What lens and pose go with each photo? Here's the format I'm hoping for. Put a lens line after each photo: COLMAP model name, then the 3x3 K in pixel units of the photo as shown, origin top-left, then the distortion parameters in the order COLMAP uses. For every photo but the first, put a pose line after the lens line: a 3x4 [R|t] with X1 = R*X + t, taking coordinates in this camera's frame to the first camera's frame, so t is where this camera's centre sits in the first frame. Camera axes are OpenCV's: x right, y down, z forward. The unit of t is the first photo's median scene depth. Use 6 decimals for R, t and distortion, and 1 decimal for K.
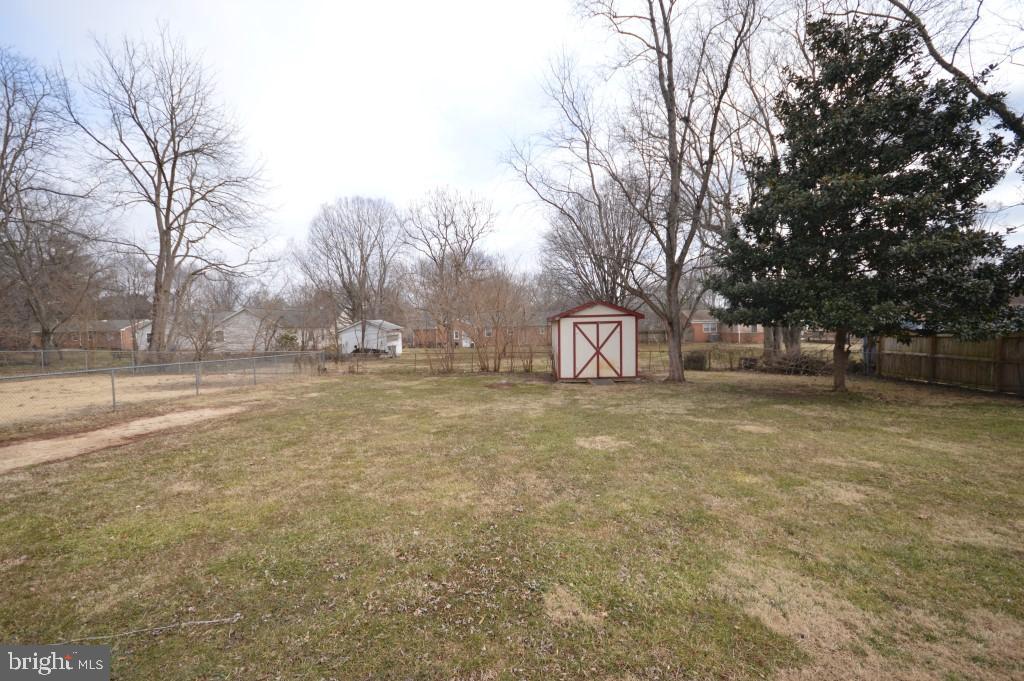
lens RADIAL K [[459.0, 0, 512.7], [0, 459.0, 345.9], [0, 0, 1]] dist [0.005476, -0.006310]
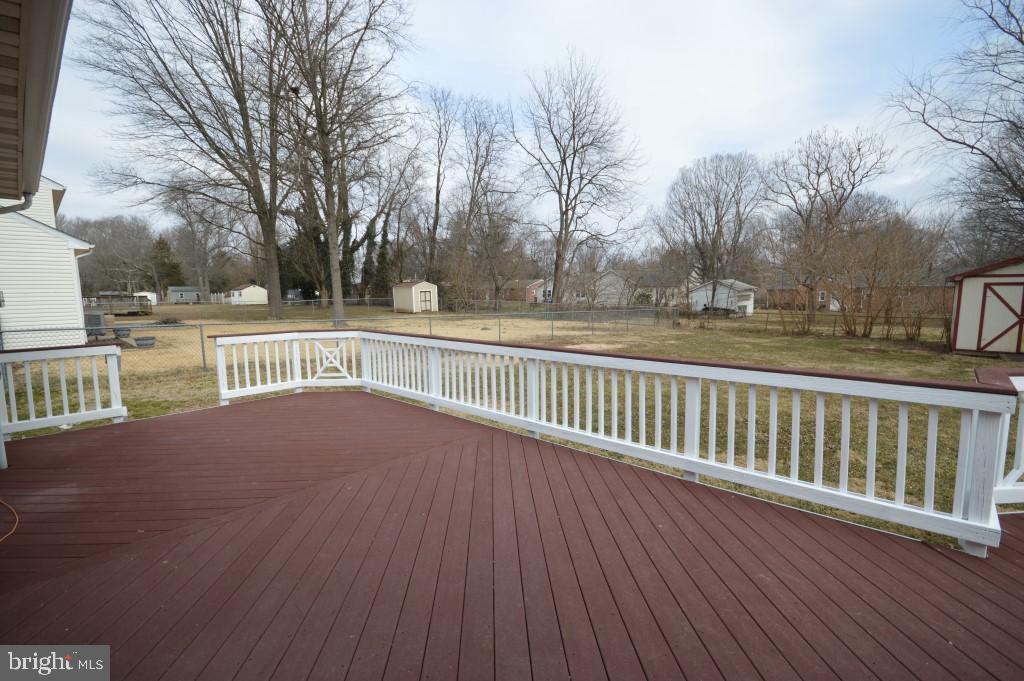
lens RADIAL K [[459.0, 0, 511.9], [0, 459.0, 342.9], [0, 0, 1]] dist [0.005476, -0.006310]
pose [[0.752093, 0.086645, -0.653337, 0.039679], [-0.033026, 0.995030, 0.093942, 0.005799], [0.658229, -0.049076, 0.751216, -0.172399]]
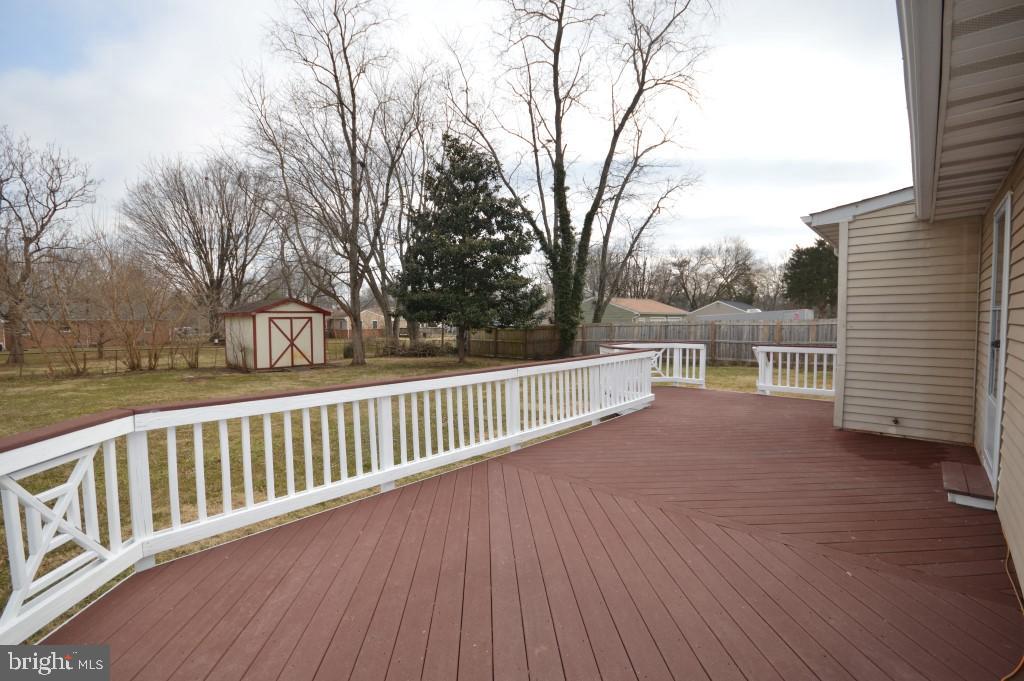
lens RADIAL K [[459.0, 0, 514.7], [0, 459.0, 340.6], [0, 0, 1]] dist [0.005476, -0.006310]
pose [[0.649741, -0.017948, 0.759944, -0.310898], [0.023691, 0.999714, 0.003356, 0.014578], [-0.759787, 0.015823, 0.649980, -0.156204]]
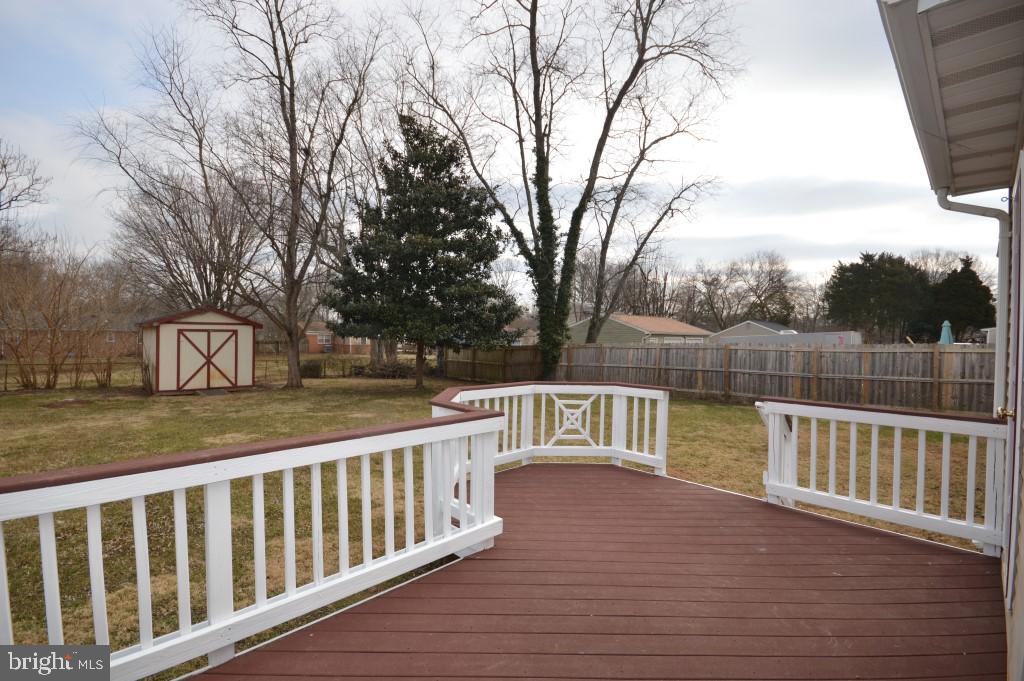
lens RADIAL K [[459.0, 0, 512.3], [0, 459.0, 342.1], [0, 0, 1]] dist [0.005476, -0.006310]
pose [[0.699776, 0.021533, 0.714038, -0.053060], [0.002713, 0.999458, -0.032799, 0.006199], [-0.714357, 0.024890, 0.699338, -0.111044]]
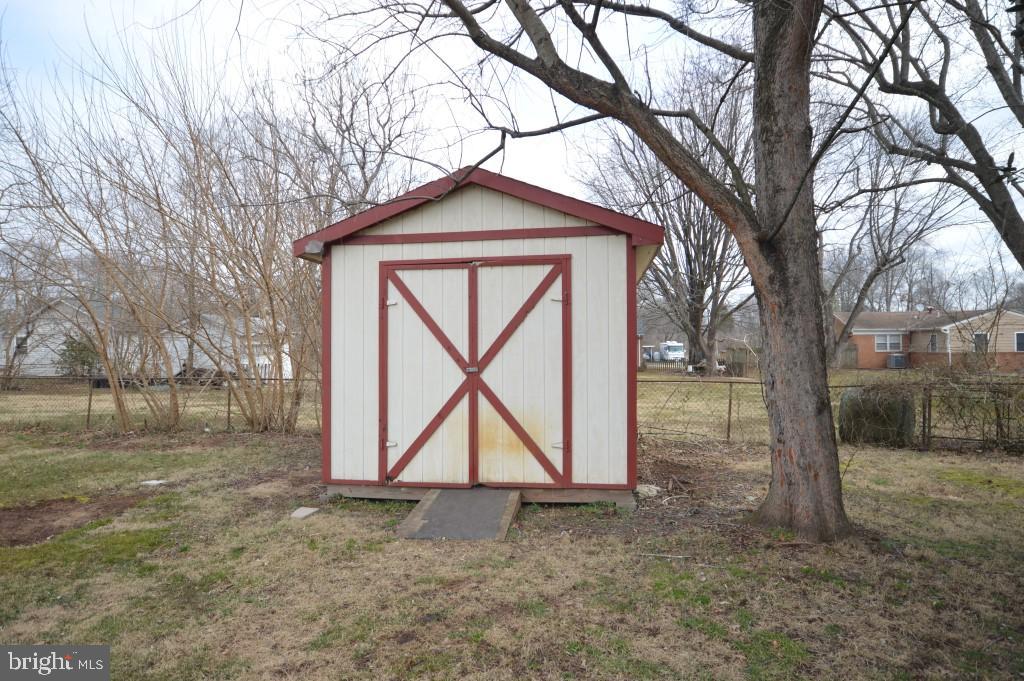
lens RADIAL K [[612.6, 0, 513.0], [0, 612.6, 341.1], [0, 0, 1]] dist [0.006690, 0.001799]
pose [[0.991562, 0.008088, -0.129377, 0.240520], [-0.014869, 0.998560, -0.051536, 0.008351], [0.128774, 0.053025, 0.990255, 0.649817]]
